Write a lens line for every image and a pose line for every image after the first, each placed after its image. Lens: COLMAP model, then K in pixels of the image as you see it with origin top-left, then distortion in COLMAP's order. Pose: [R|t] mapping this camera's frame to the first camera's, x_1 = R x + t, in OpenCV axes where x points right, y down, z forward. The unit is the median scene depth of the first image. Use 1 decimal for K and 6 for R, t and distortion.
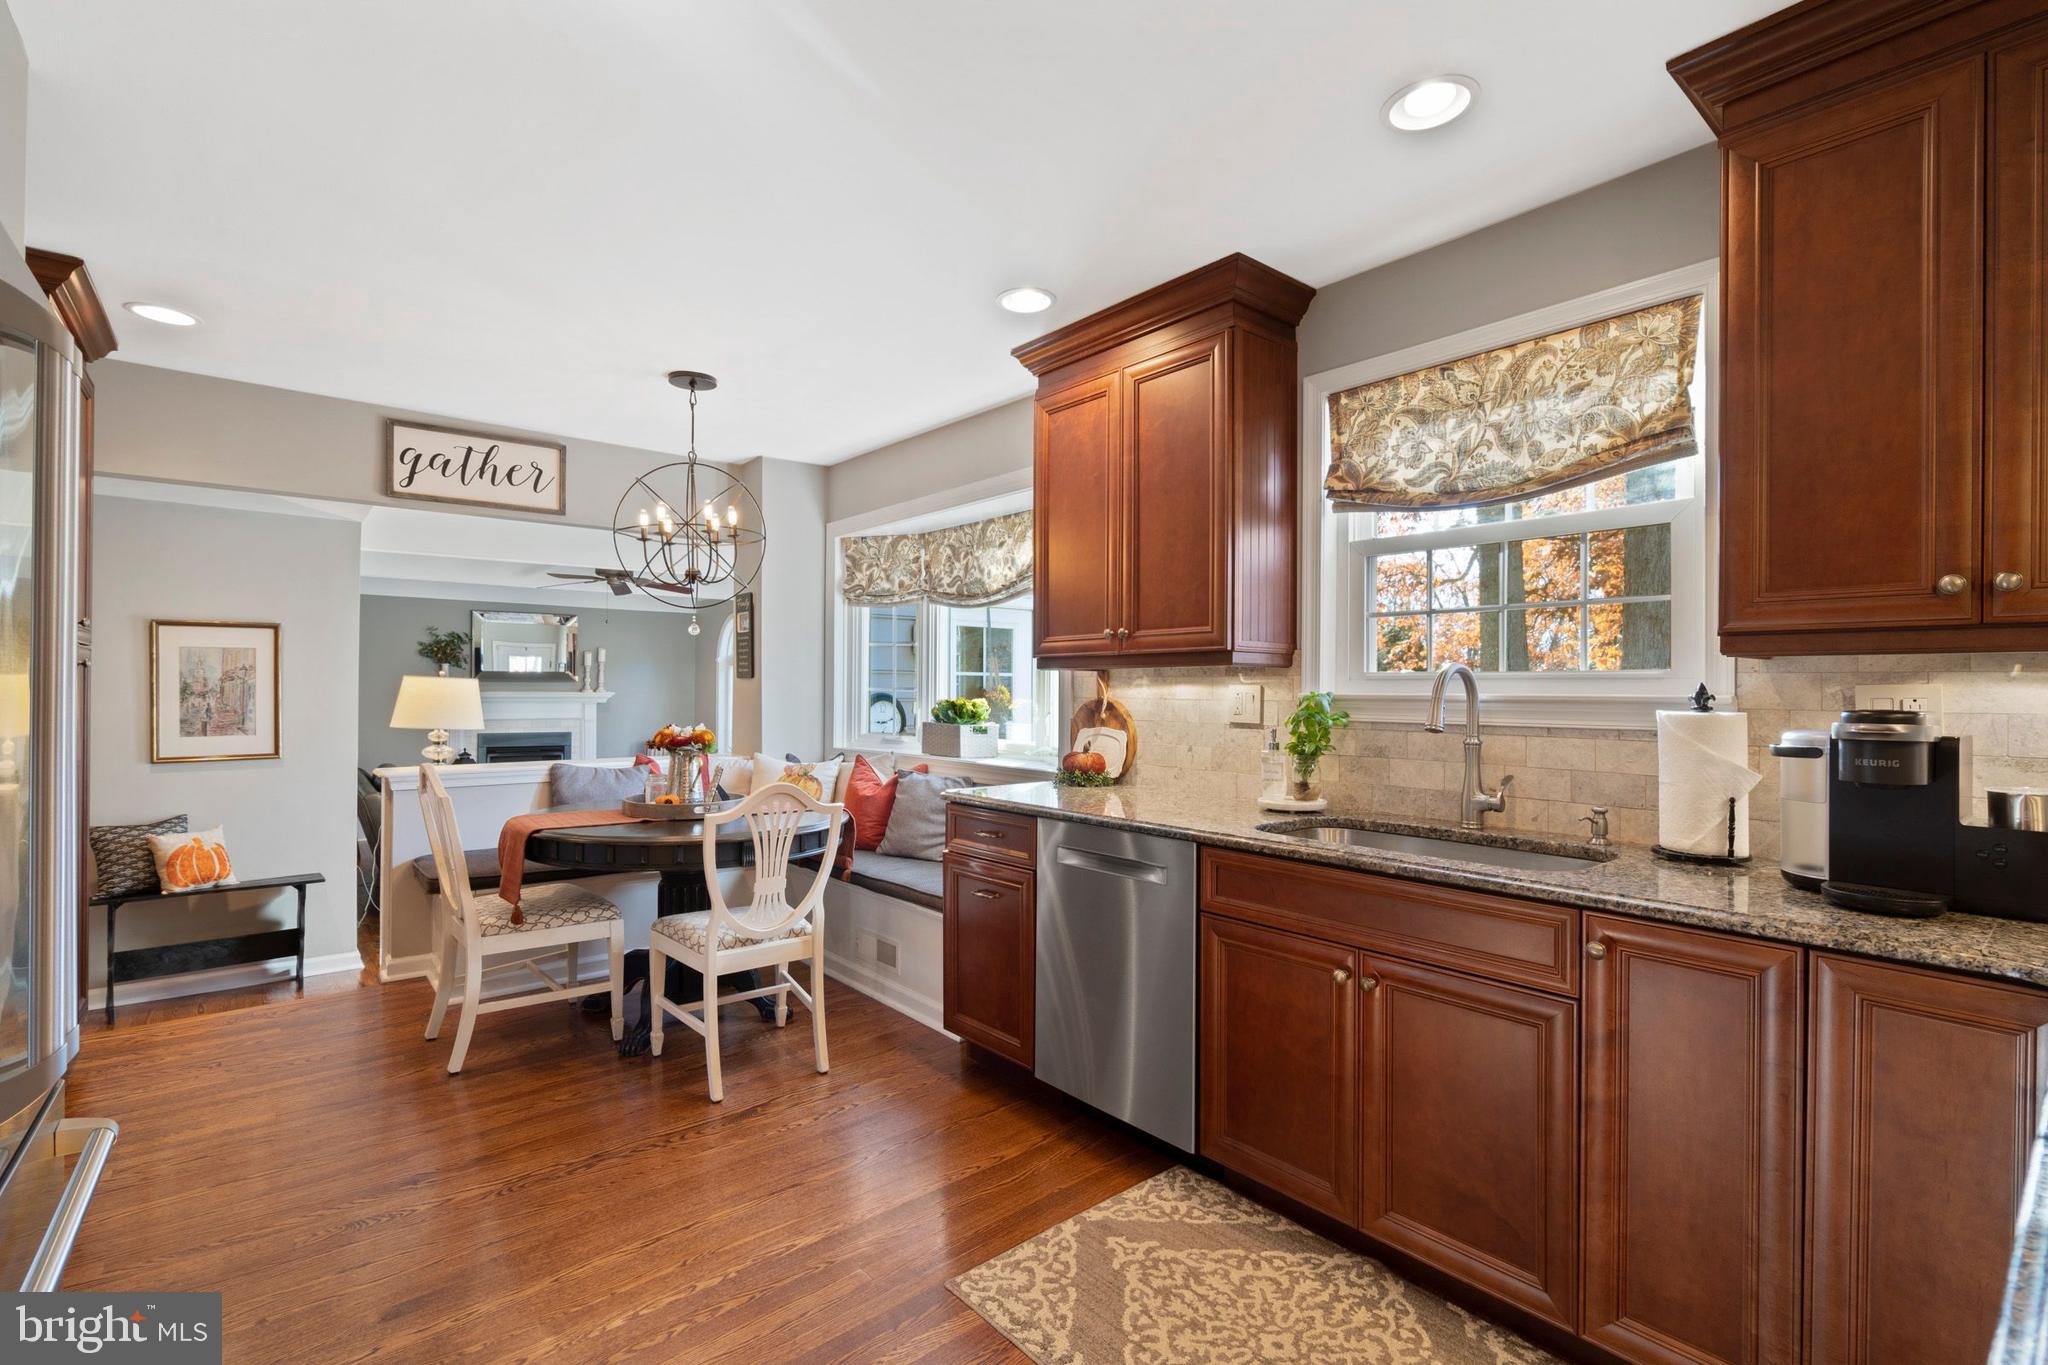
lens RADIAL K [[942.3, 0, 1020.2], [0, 942.3, 685.1], [0, 0, 1]] dist [-0.001658, -0.000208]
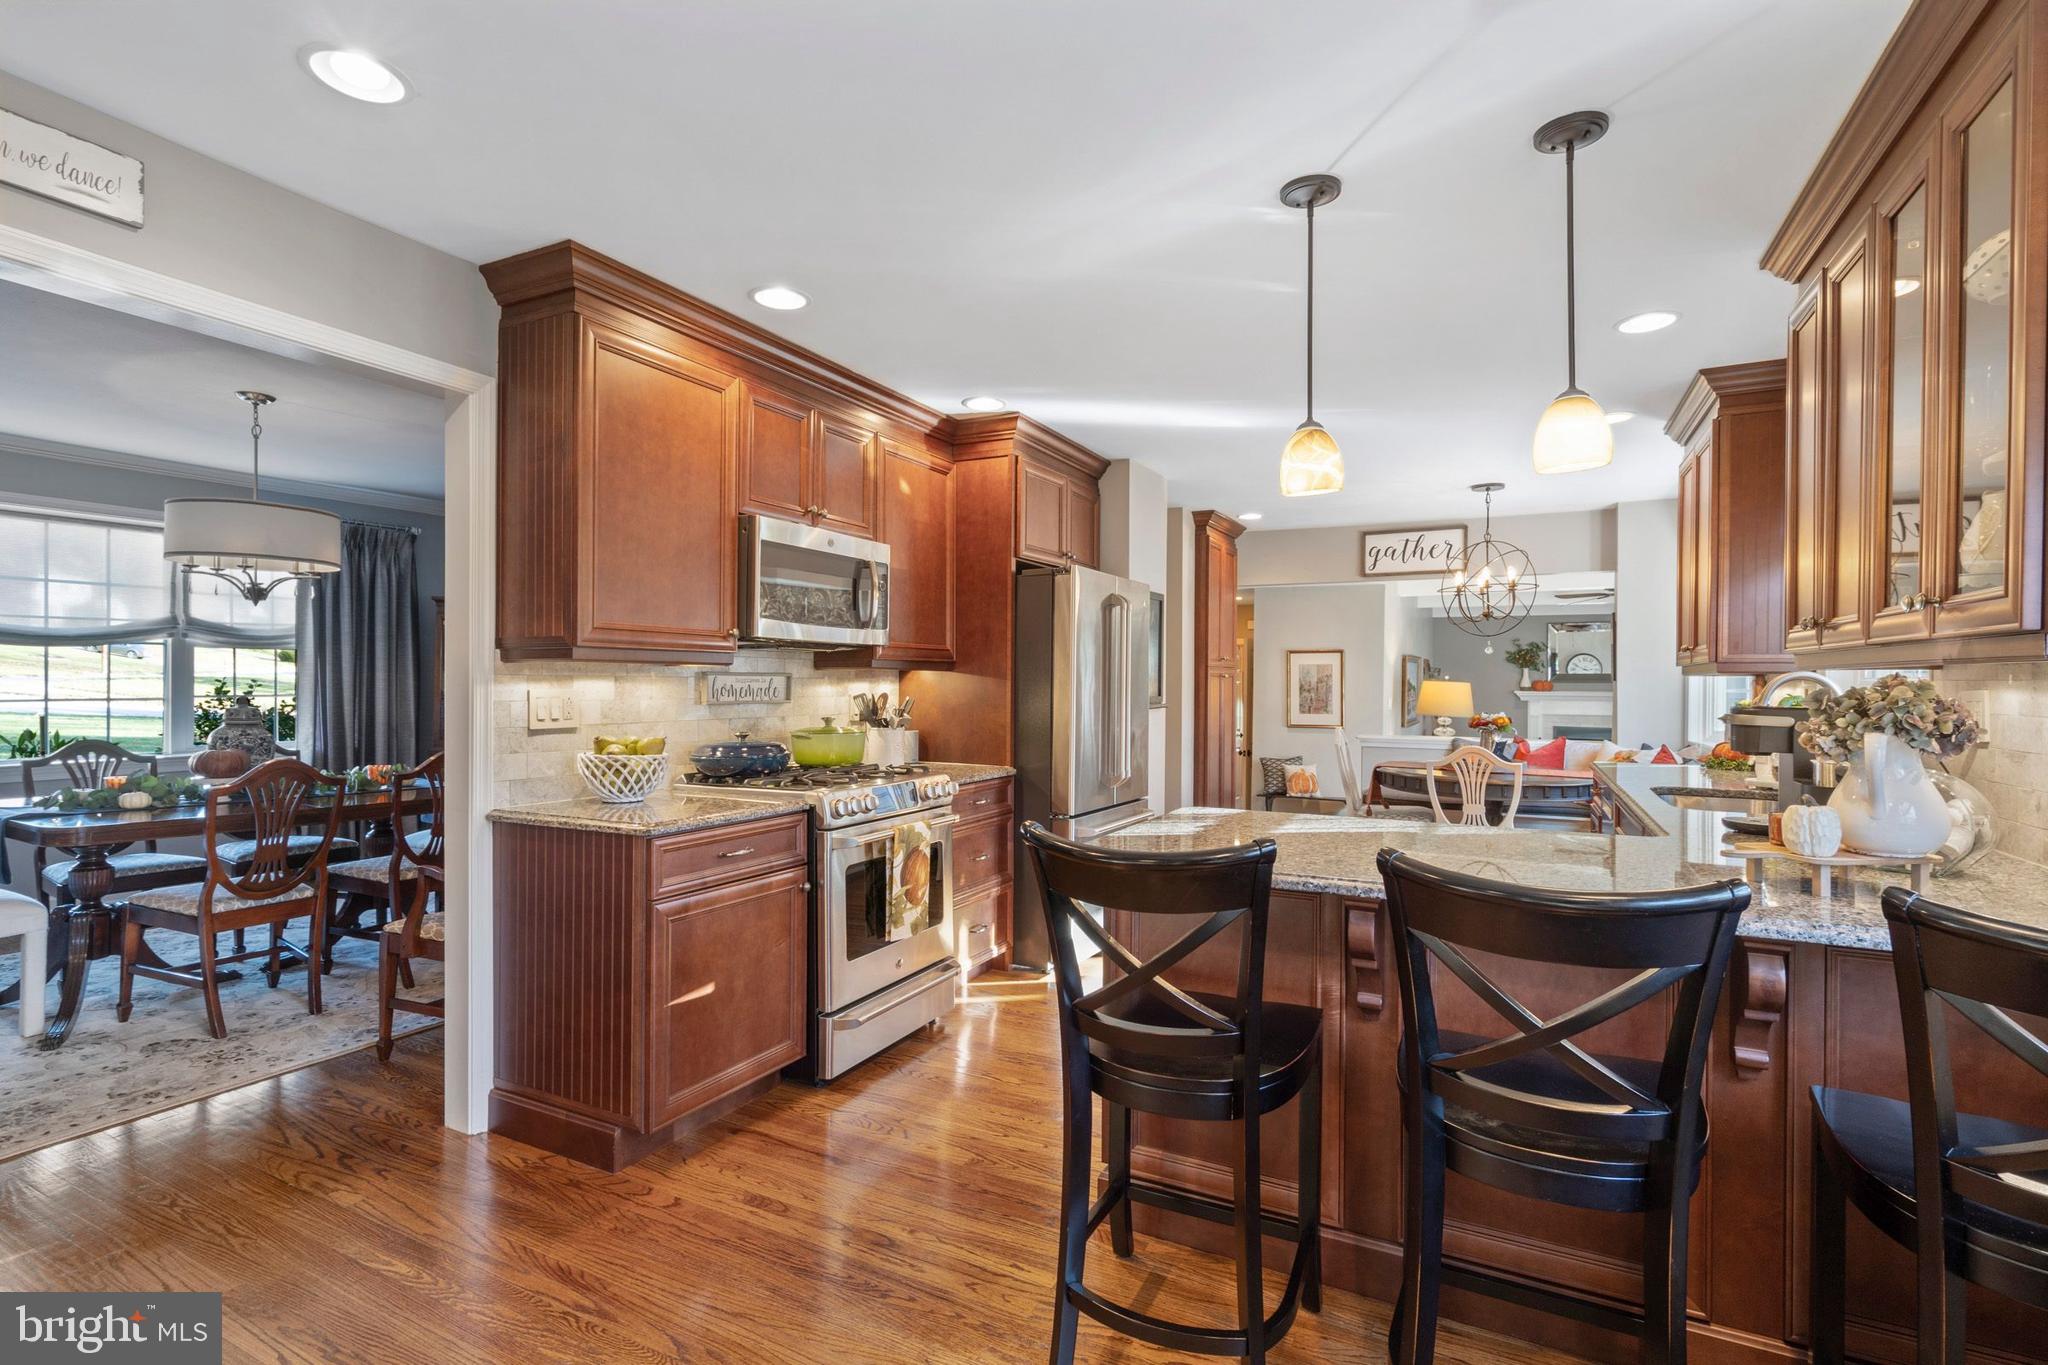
lens RADIAL K [[942.3, 0, 1020.2], [0, 942.3, 685.1], [0, 0, 1]] dist [-0.001658, -0.000208]
pose [[0.393609, 0.002678, -0.919274, 0.605499], [-0.002400, 0.999995, 0.001885, -0.003061], [0.919275, 0.001464, 0.393614, -0.234597]]
